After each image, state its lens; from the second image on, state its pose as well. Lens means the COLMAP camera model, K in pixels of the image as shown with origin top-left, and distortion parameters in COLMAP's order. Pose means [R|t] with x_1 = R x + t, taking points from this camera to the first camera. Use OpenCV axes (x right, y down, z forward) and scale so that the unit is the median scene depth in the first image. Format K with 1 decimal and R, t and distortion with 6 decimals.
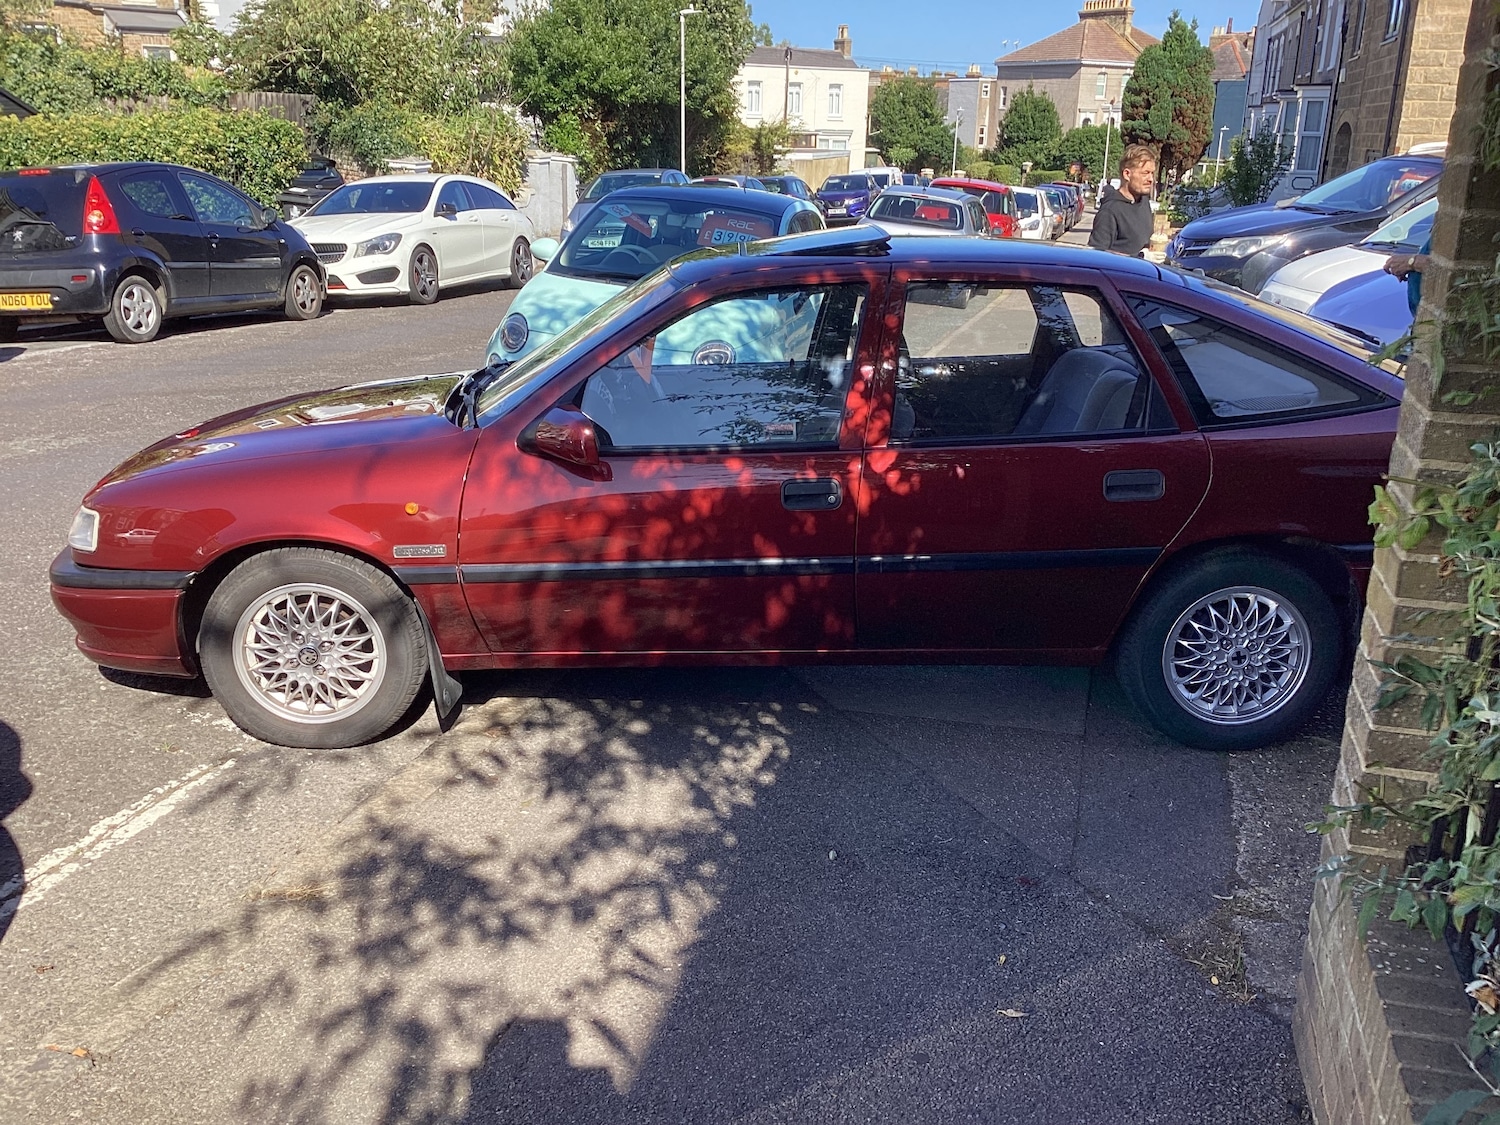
lens RADIAL K [[1300.3, 0, 731.1], [0, 1300.3, 543.0], [0, 0, 1]] dist [0.068068, -0.127597]
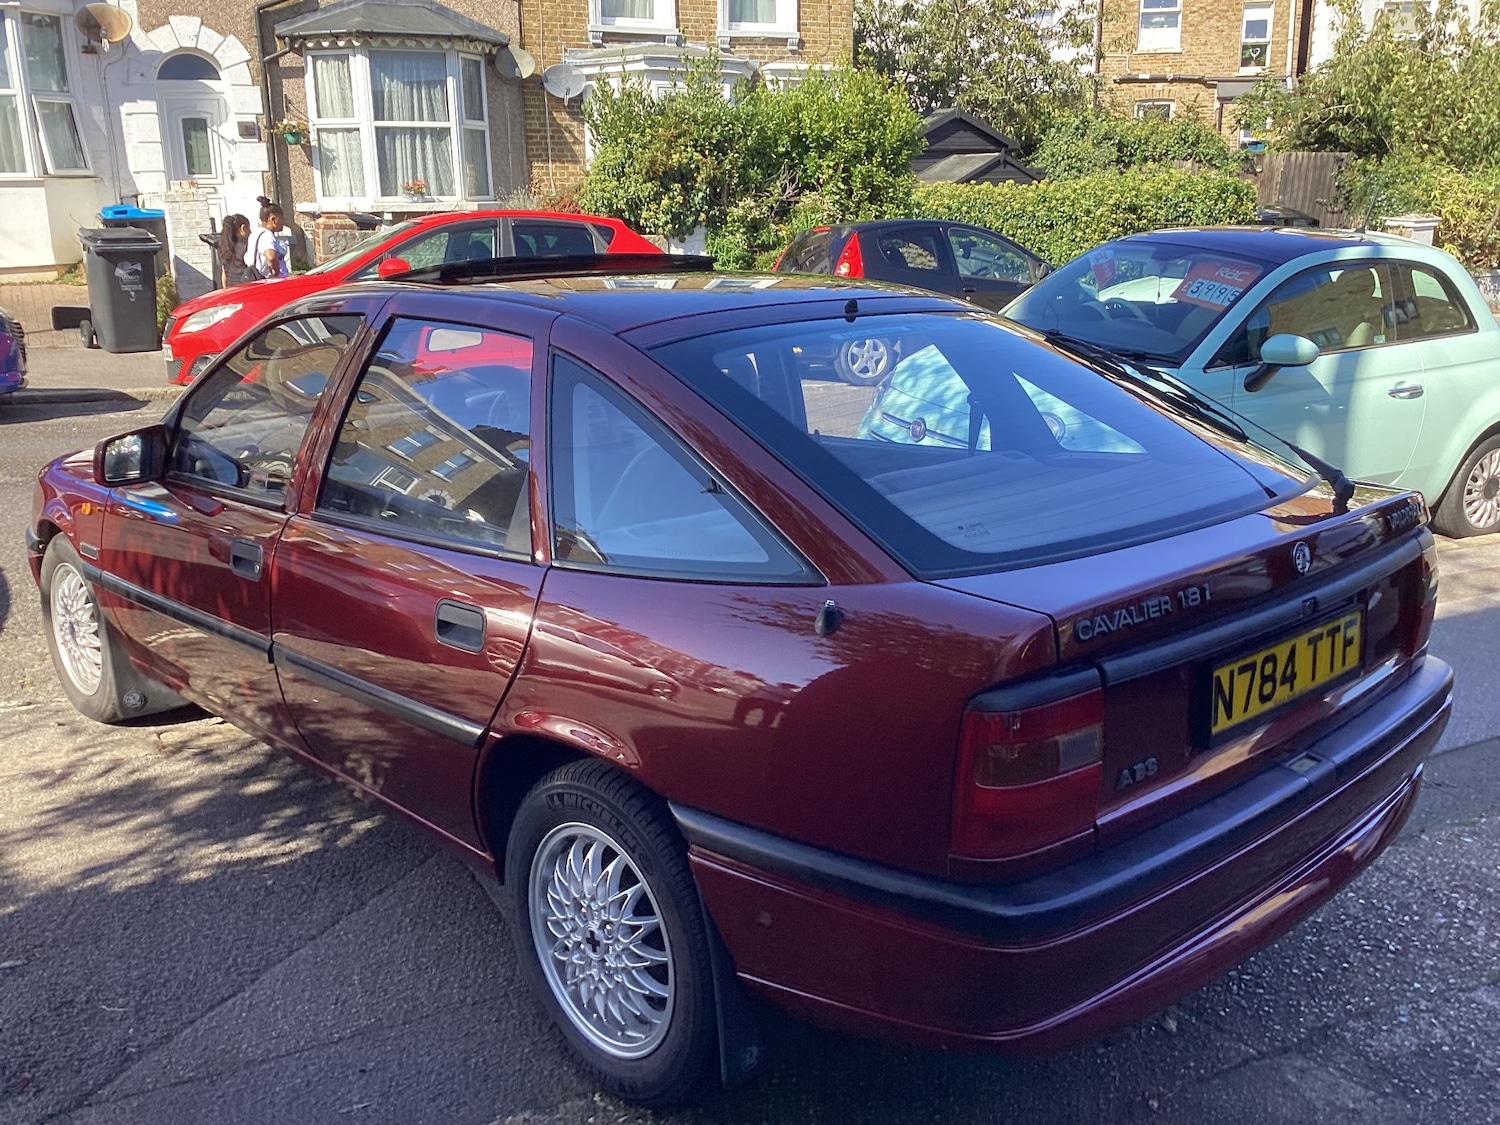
lens RADIAL K [[1300.3, 0, 731.1], [0, 1300.3, 543.0], [0, 0, 1]] dist [0.068068, -0.127597]
pose [[0.708552, 0.155073, -0.688409, 0.766535], [-0.186915, 0.981953, 0.028814, -0.115131], [0.680454, 0.108258, 0.724750, 0.535216]]
